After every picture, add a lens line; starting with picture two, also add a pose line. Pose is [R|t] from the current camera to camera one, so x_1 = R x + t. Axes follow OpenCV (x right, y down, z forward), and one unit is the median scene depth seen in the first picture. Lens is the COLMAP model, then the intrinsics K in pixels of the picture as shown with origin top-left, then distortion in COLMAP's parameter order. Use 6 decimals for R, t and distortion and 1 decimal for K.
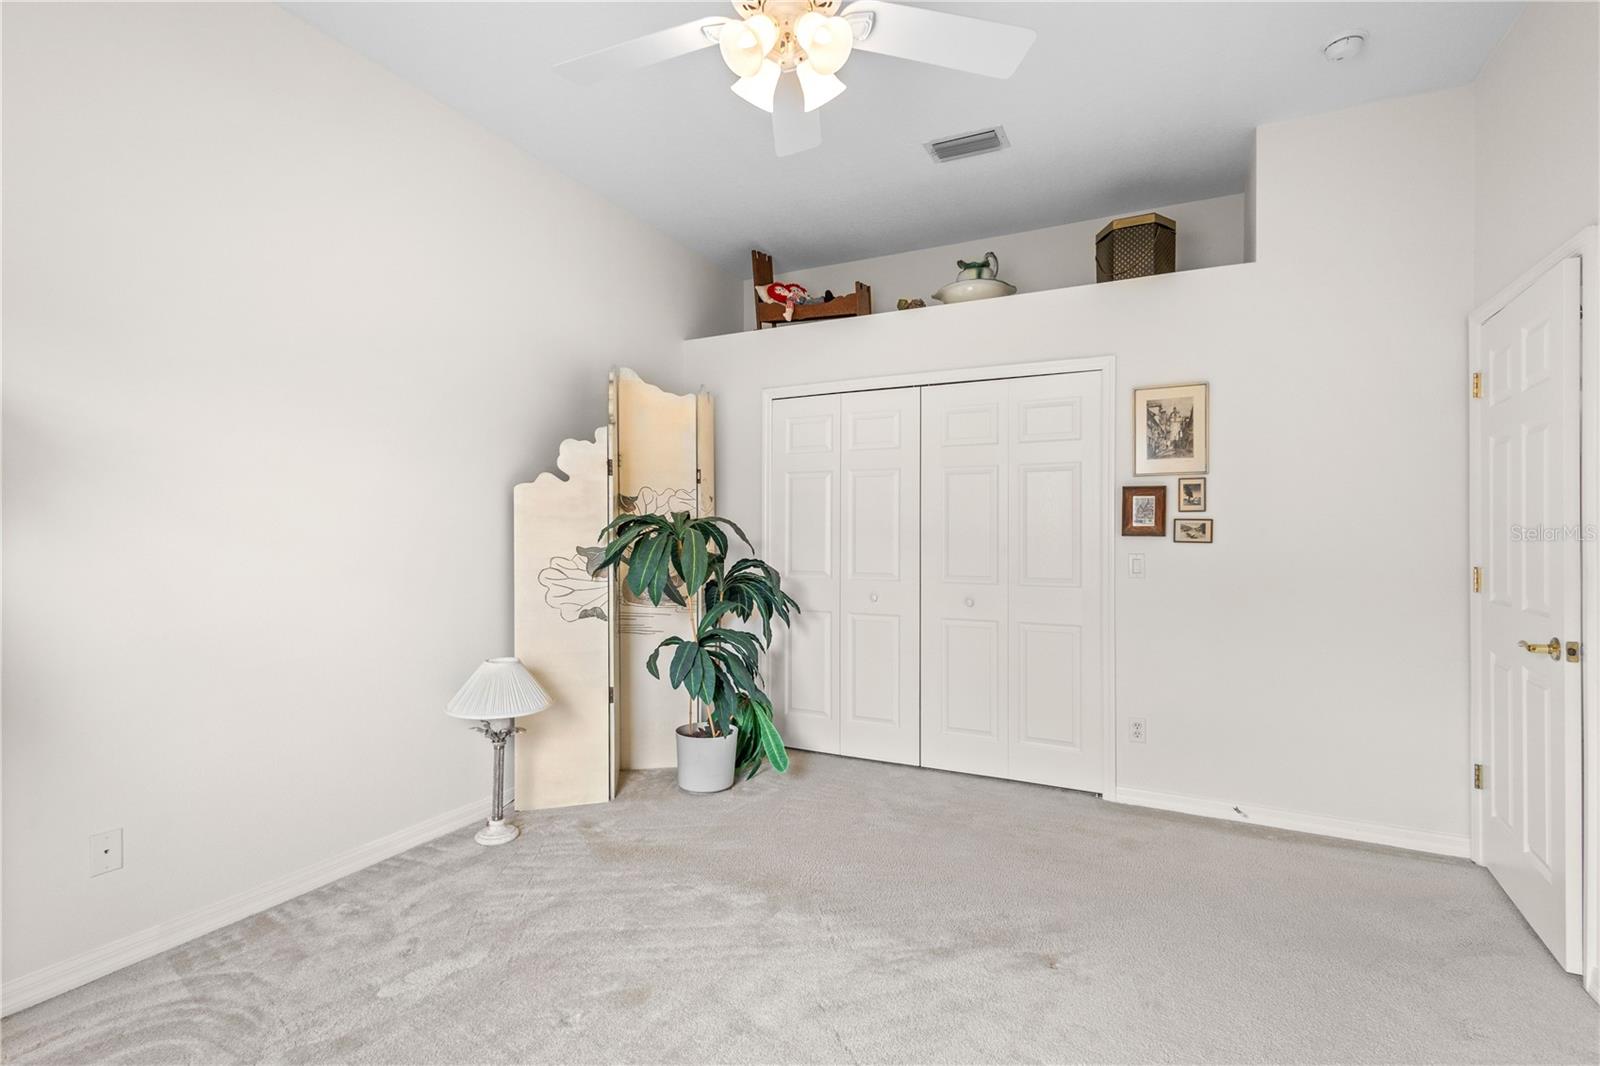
lens RADIAL K [[749.1, 0, 800.0], [0, 749.1, 533.0], [0, 0, 1]] dist [0.009722, 0.000263]
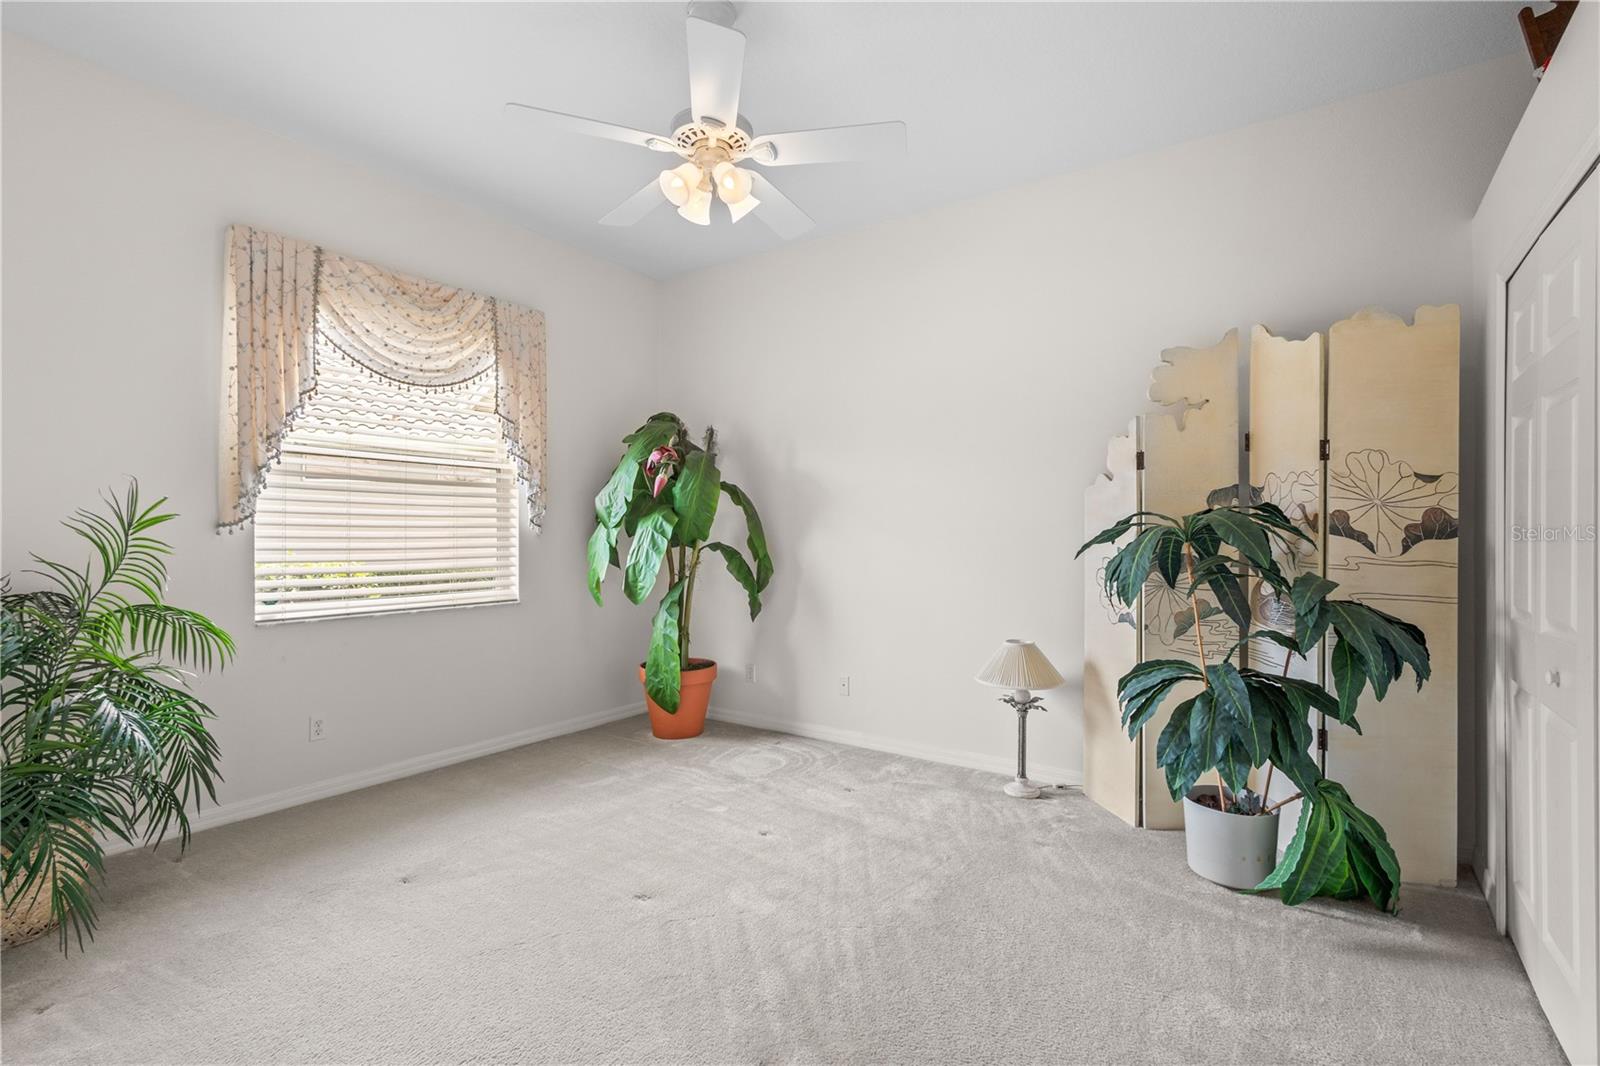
lens RADIAL K [[749.1, 0, 800.0], [0, 749.1, 533.0], [0, 0, 1]] dist [0.009722, 0.000263]
pose [[-0.152293, -0.002959, -0.988331, 0.831461], [0.001268, 0.999994, -0.003190, 0.001760], [0.988334, -0.001739, -0.152289, 0.854251]]
